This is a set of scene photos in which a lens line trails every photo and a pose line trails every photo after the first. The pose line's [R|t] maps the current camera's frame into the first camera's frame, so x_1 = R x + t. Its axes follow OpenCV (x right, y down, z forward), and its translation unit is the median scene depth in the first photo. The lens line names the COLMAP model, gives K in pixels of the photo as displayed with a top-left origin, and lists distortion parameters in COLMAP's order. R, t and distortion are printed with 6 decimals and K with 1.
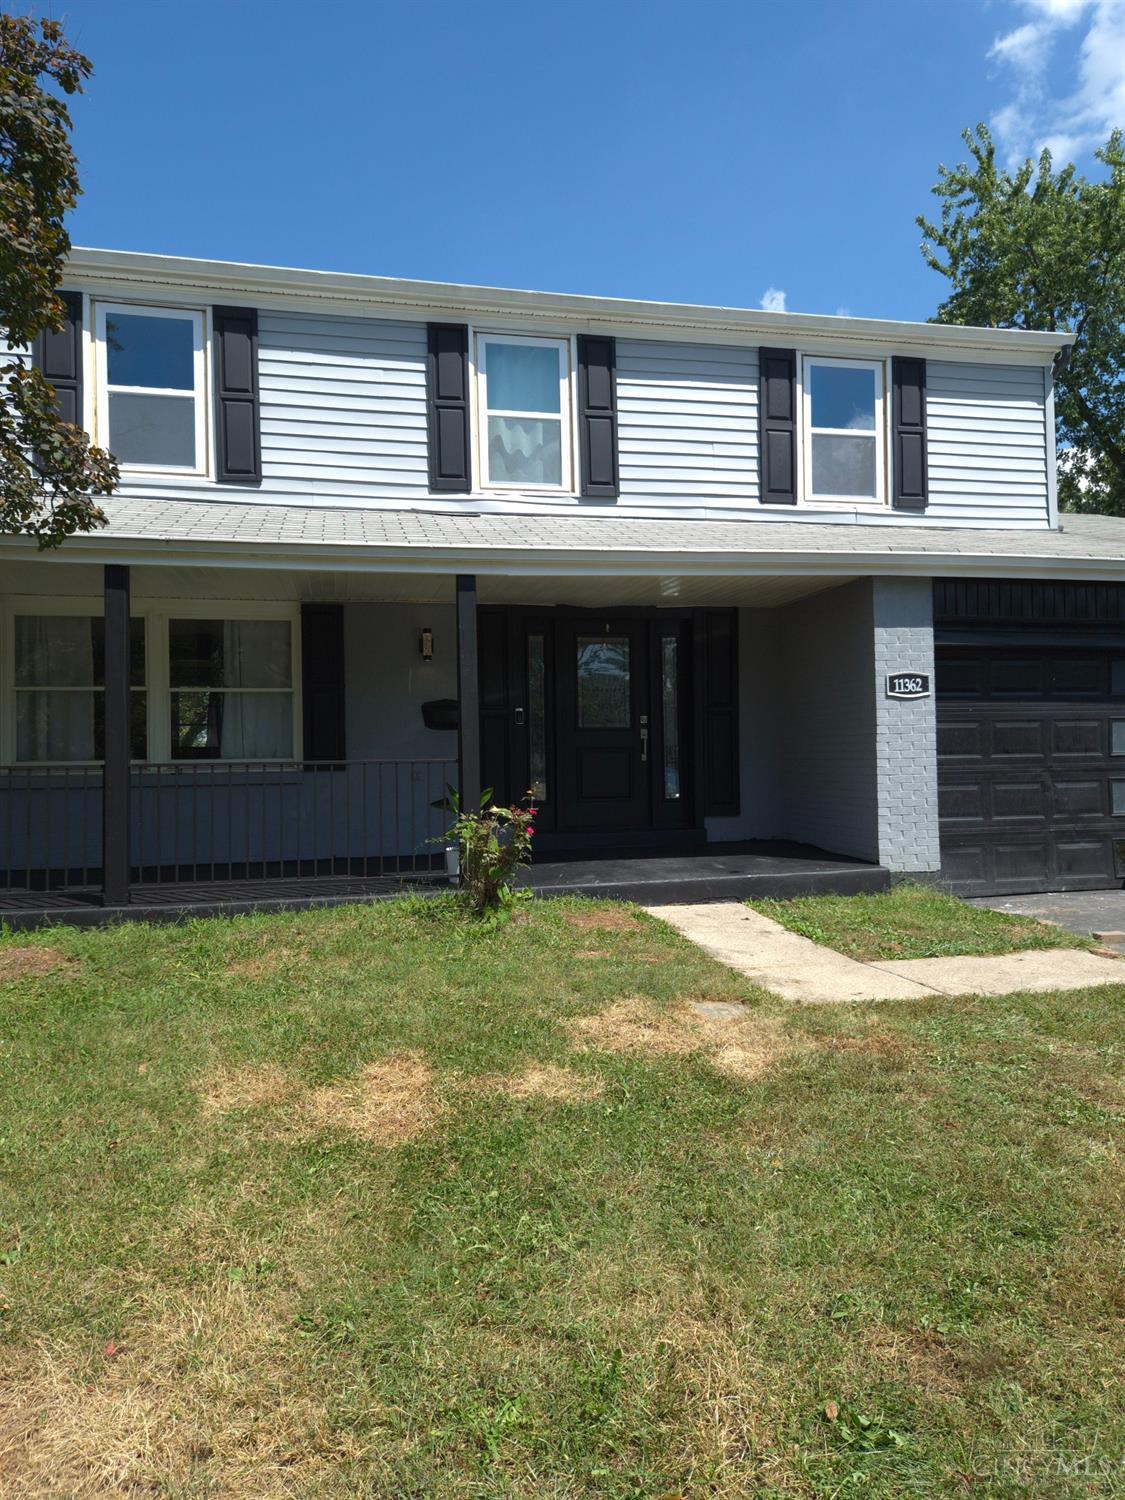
lens RADIAL K [[1026.7, 0, 582.0], [0, 1026.7, 732.2], [0, 0, 1]] dist [0.075301, -0.078205]
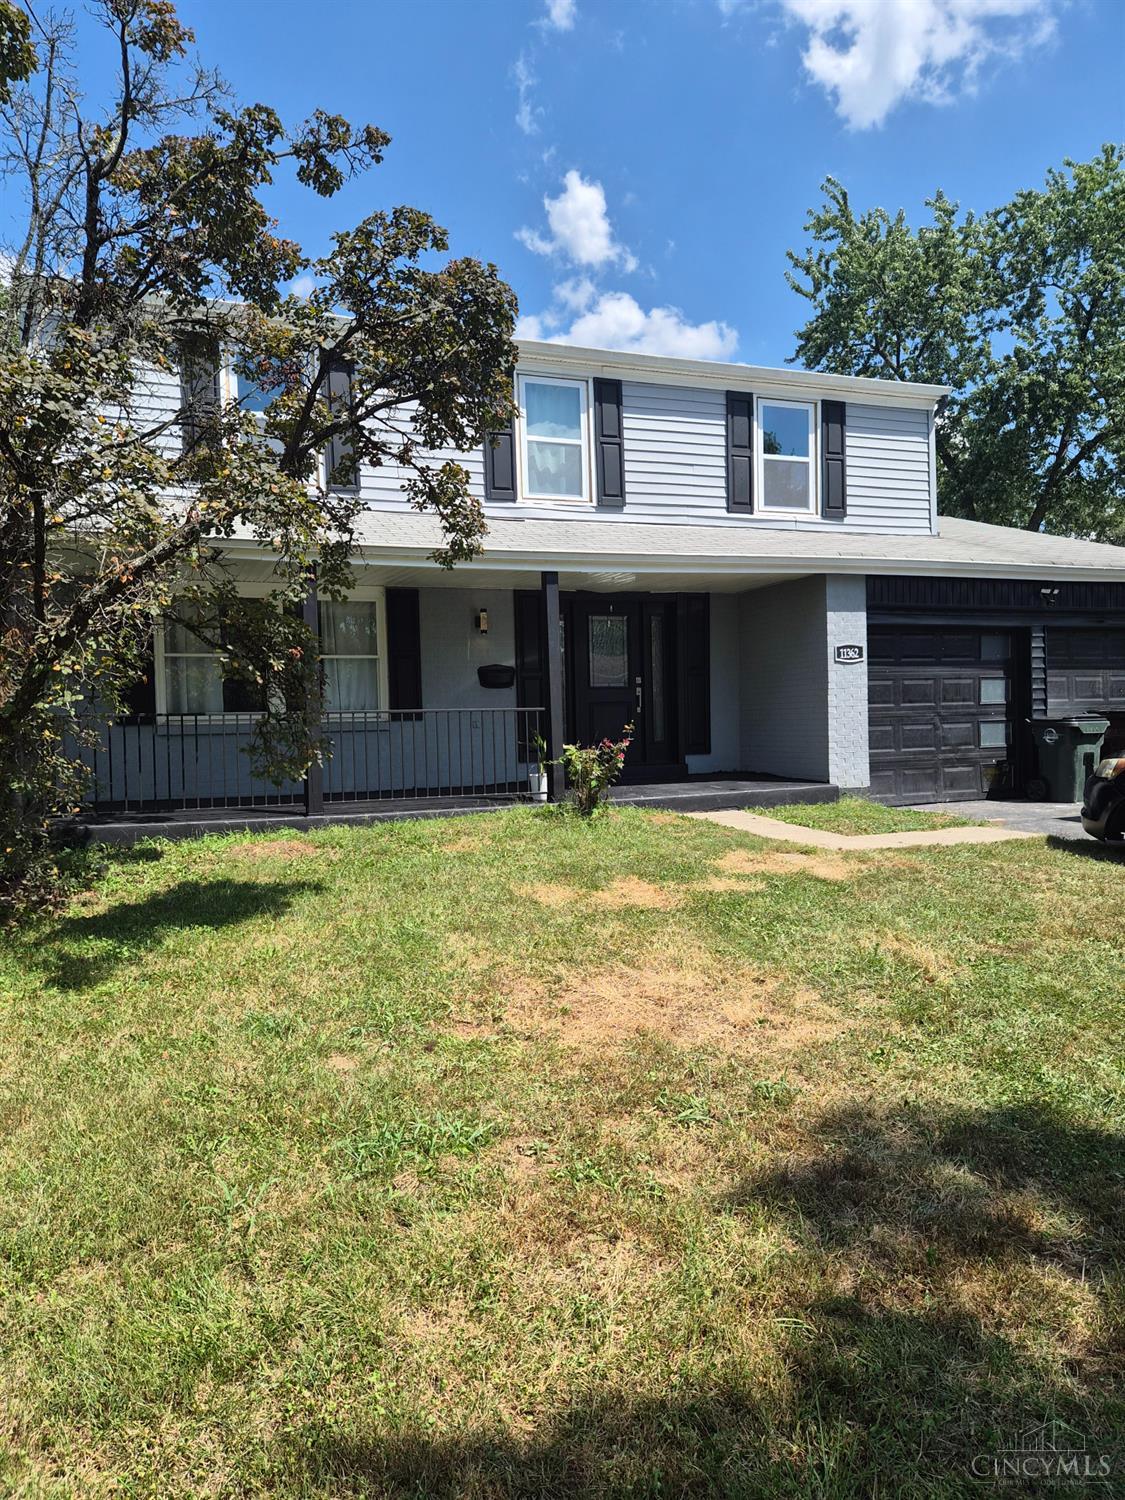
lens RADIAL K [[992.0, 0, 562.5], [0, 992.0, 750.0], [0, 0, 1]] dist [0.042435, -0.002844]
pose [[0.990441, -0.013067, 0.137320, -0.222532], [0.006227, 0.998724, 0.050123, 0.012982], [-0.137800, -0.048789, 0.989258, -0.239743]]
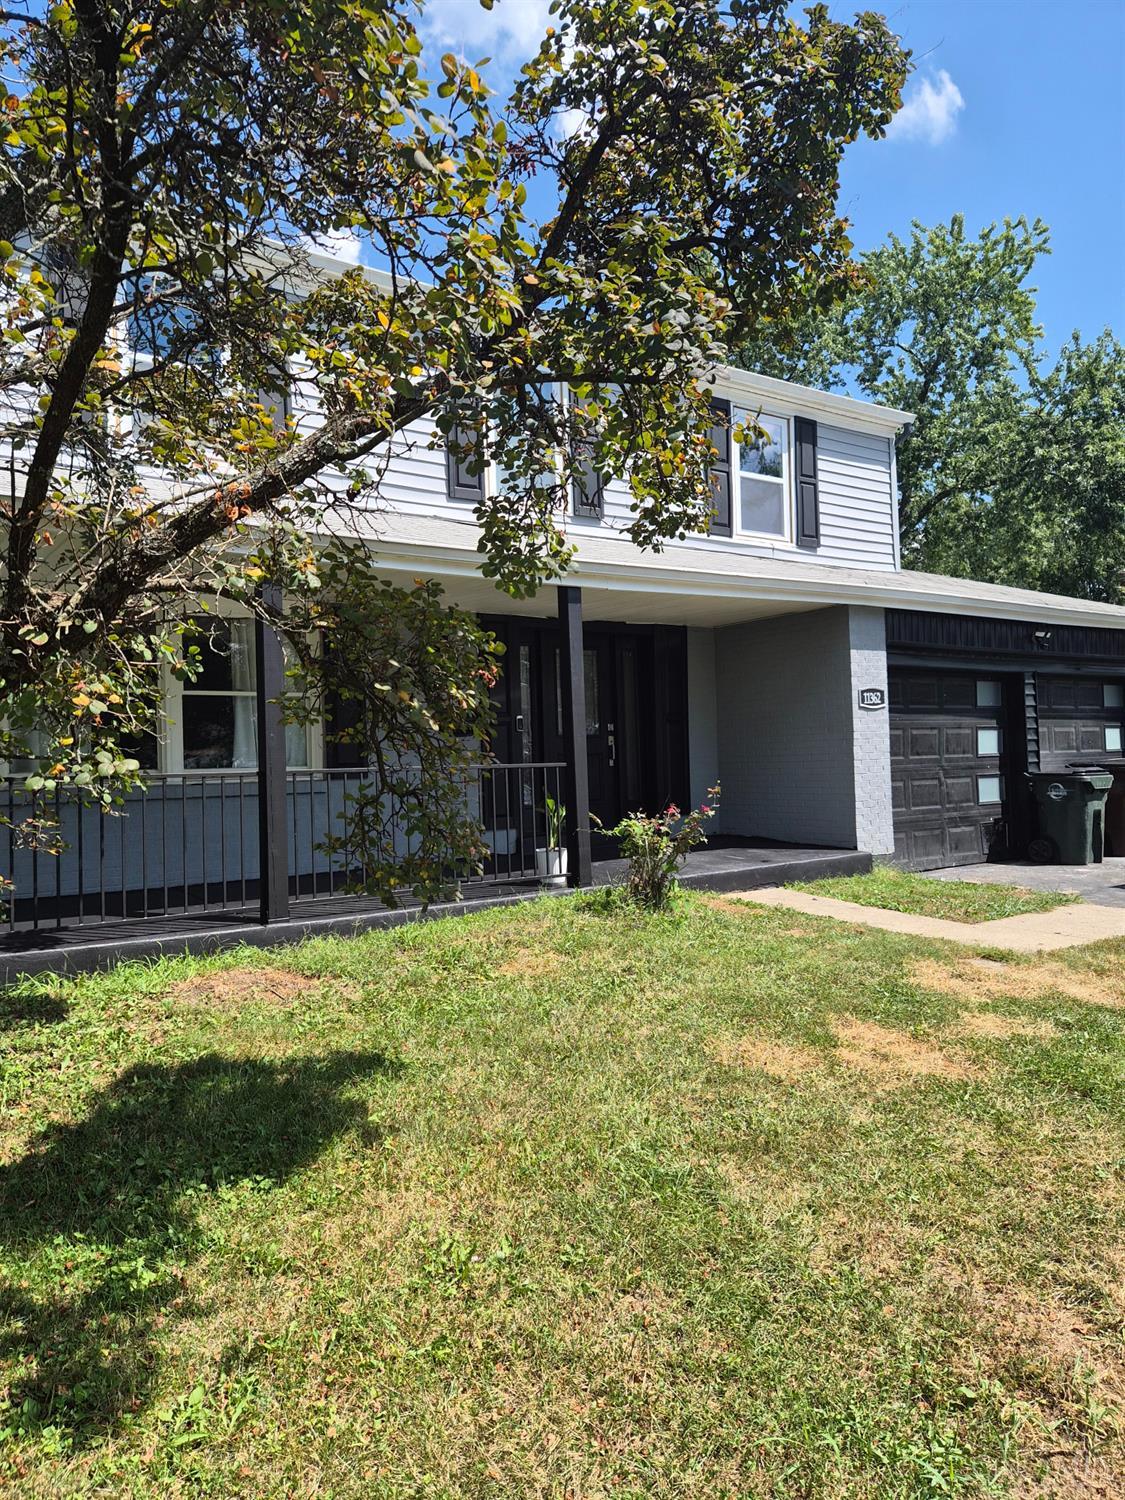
lens RADIAL K [[992.0, 0, 562.5], [0, 992.0, 750.0], [0, 0, 1]] dist [0.042435, -0.002844]
pose [[0.933062, -0.006124, 0.359664, -0.387316], [0.004660, 0.999977, 0.004935, 0.006315], [-0.359686, -0.002929, 0.933069, 0.053425]]
